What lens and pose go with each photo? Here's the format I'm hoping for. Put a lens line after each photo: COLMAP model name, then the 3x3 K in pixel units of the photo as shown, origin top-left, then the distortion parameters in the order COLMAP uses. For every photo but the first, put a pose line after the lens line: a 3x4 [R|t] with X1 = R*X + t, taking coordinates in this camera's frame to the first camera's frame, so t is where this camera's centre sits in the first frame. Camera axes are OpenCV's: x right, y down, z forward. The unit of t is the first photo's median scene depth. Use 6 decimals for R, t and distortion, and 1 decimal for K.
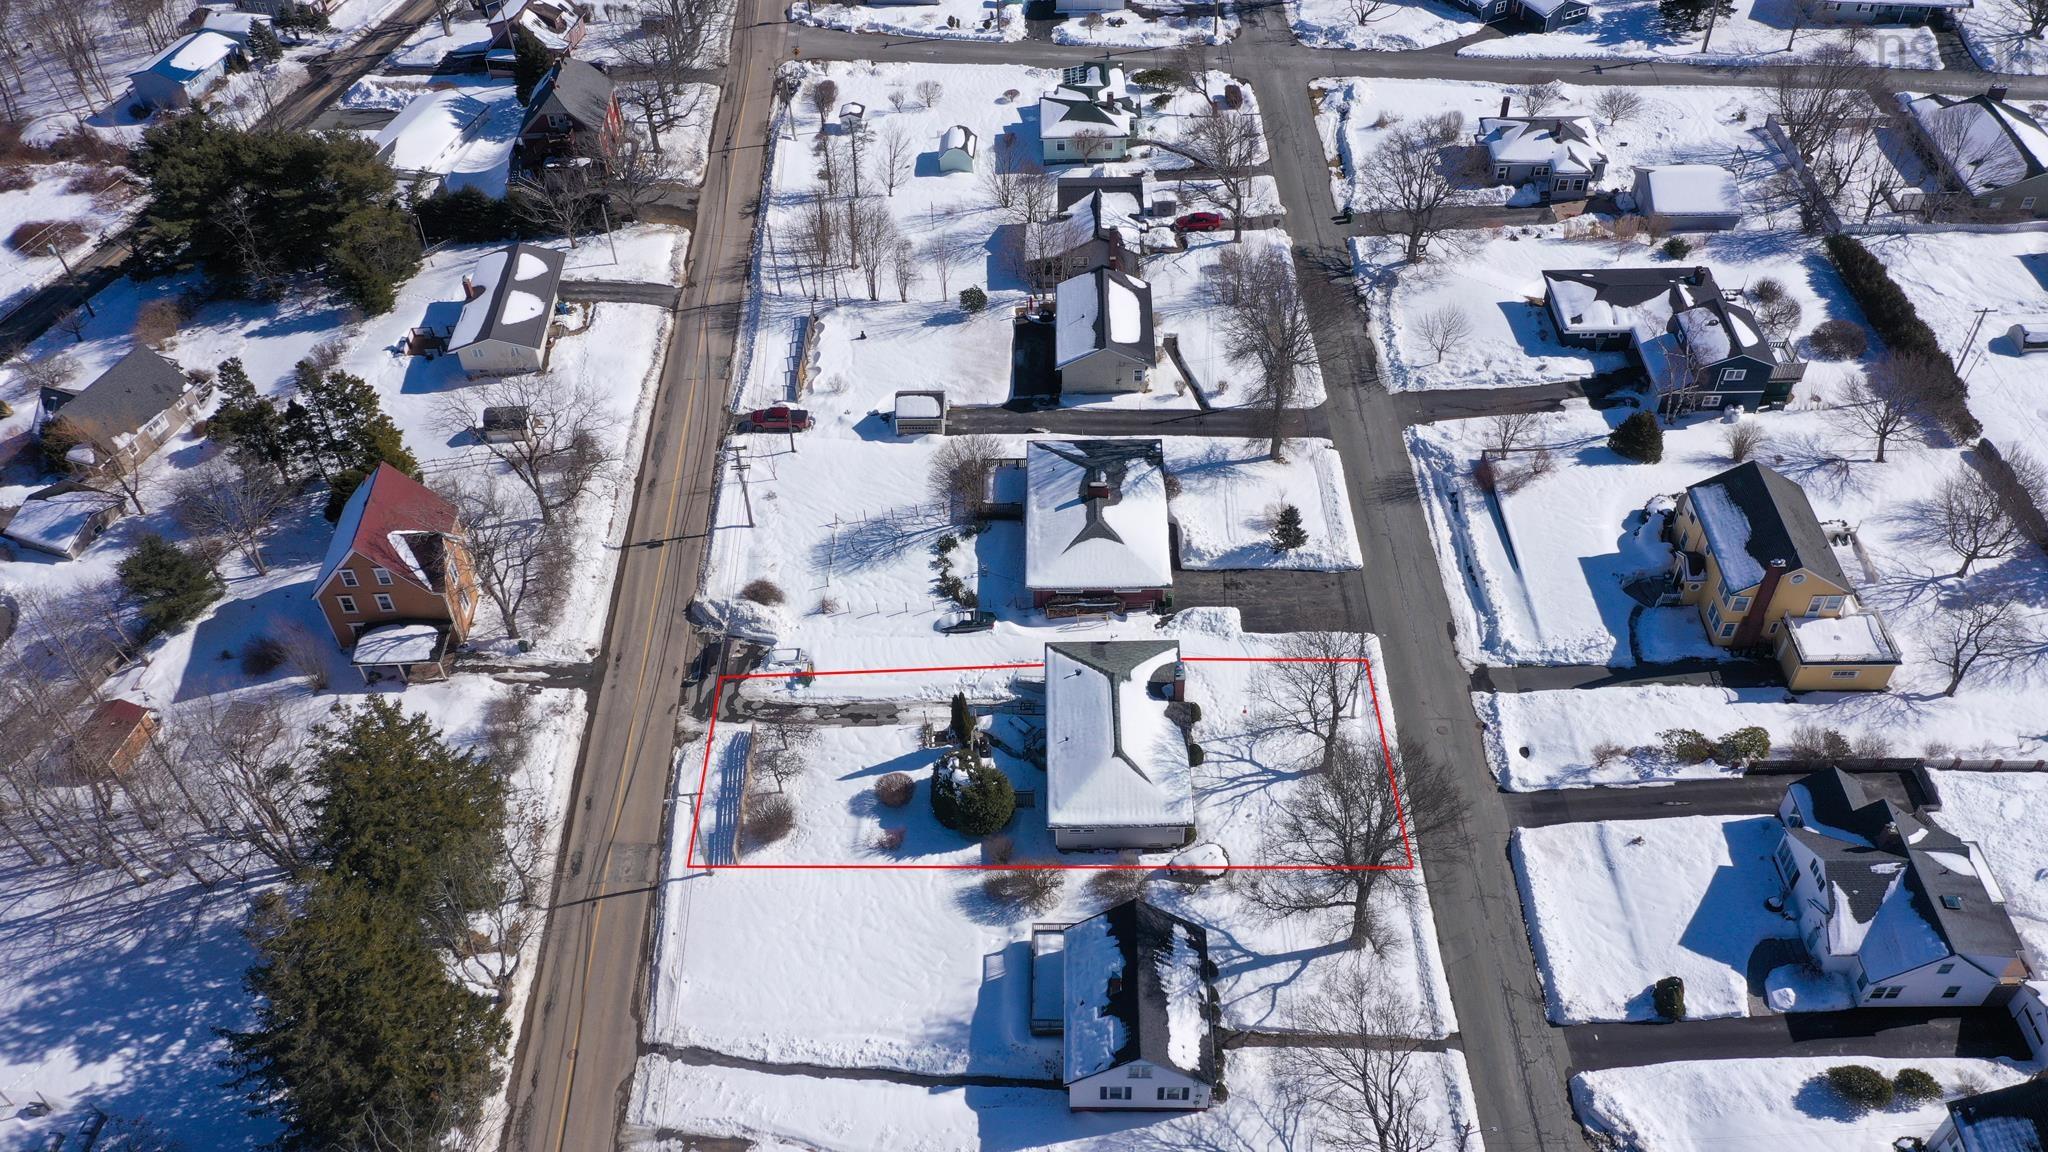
lens RADIAL K [[1645.2, 0, 1024.0], [0, 1645.2, 576.0], [0, 0, 1]] dist [0.002402, -0.005809]
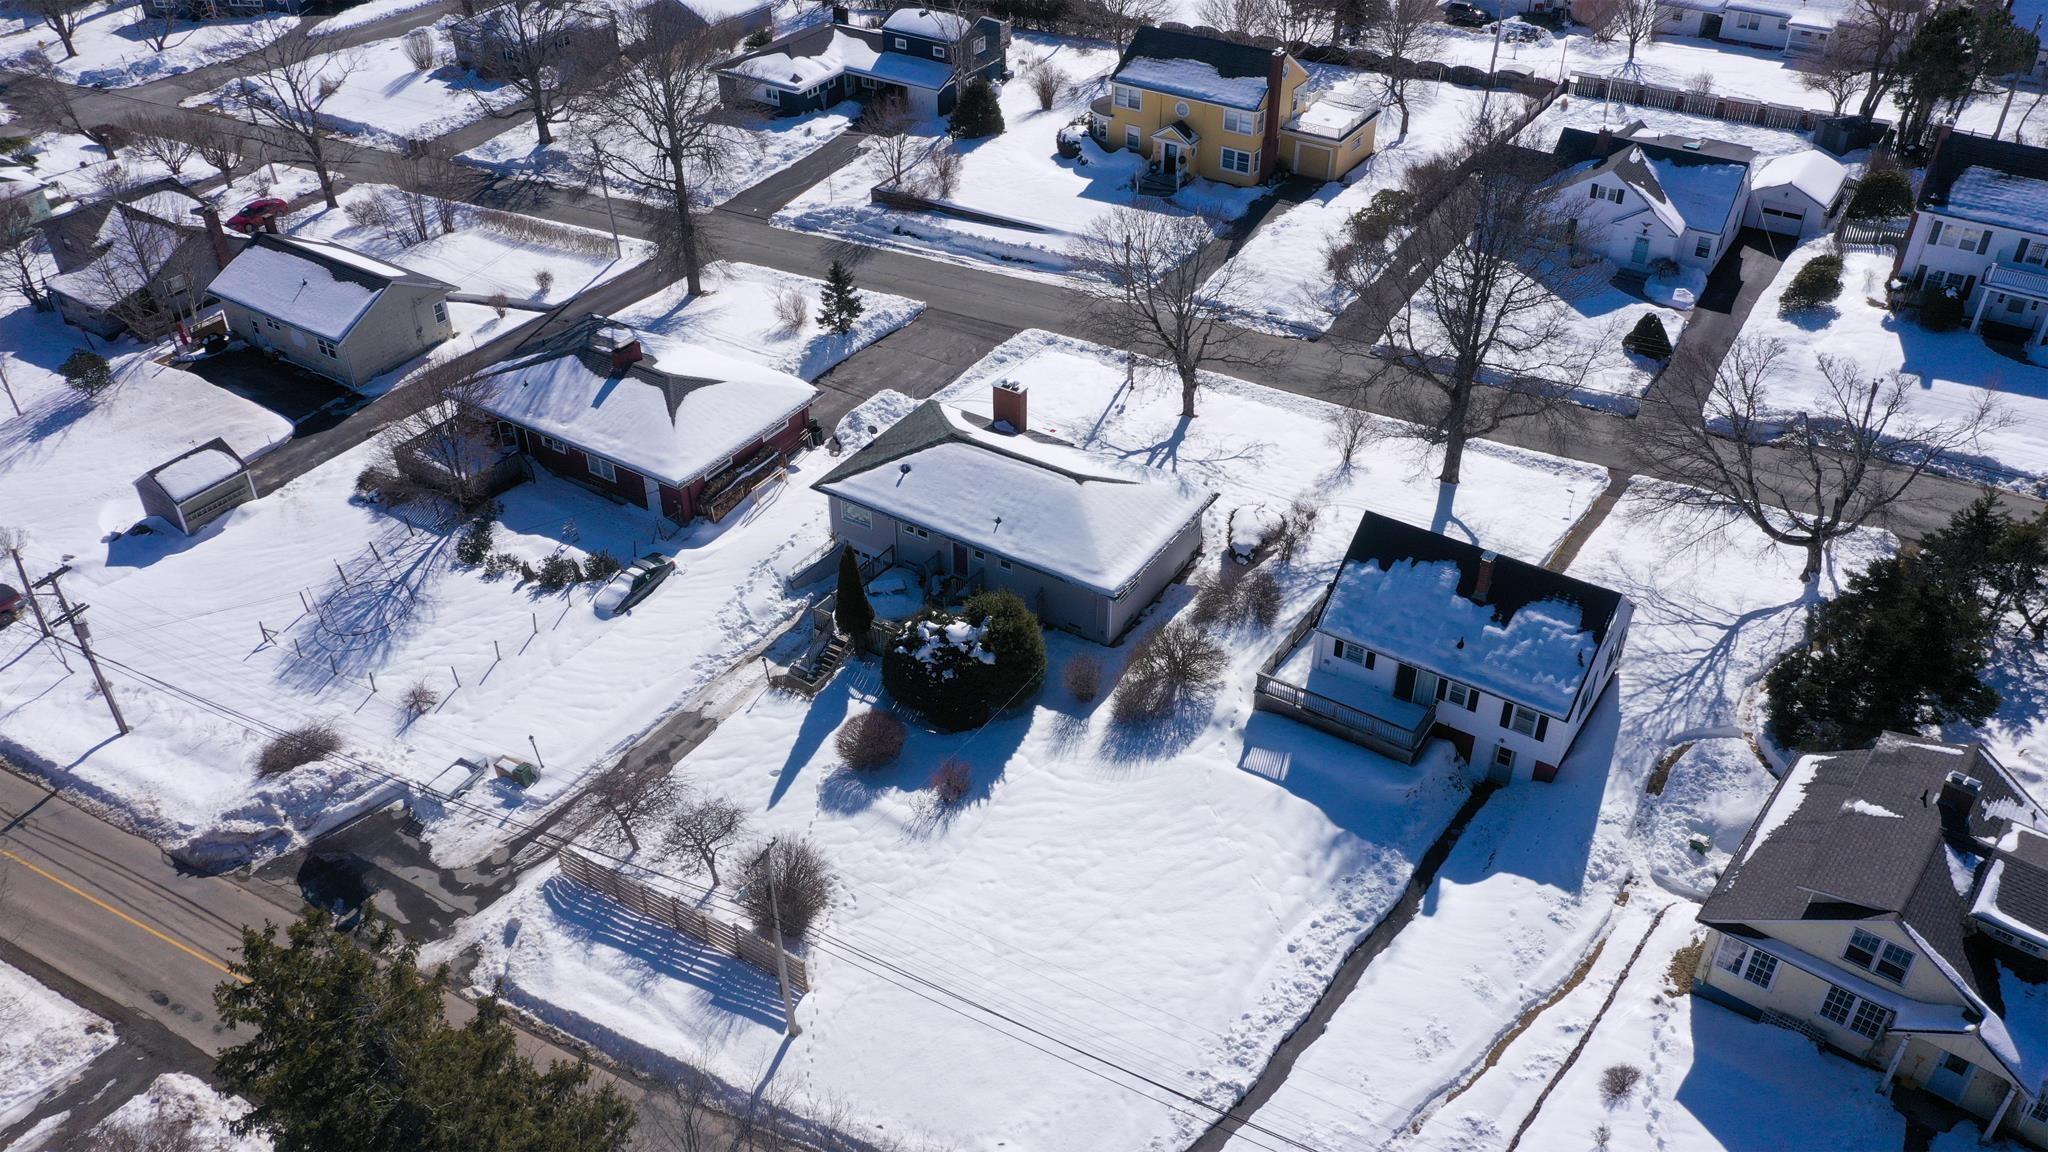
lens RADIAL K [[1645.2, 0, 1024.0], [0, 1645.2, 576.0], [0, 0, 1]] dist [0.002402, -0.005809]
pose [[0.533309, -0.471165, 0.702556, -0.382193], [0.594319, 0.799707, 0.085172, 0.058979], [-0.601969, 0.372119, 0.706513, 0.475073]]
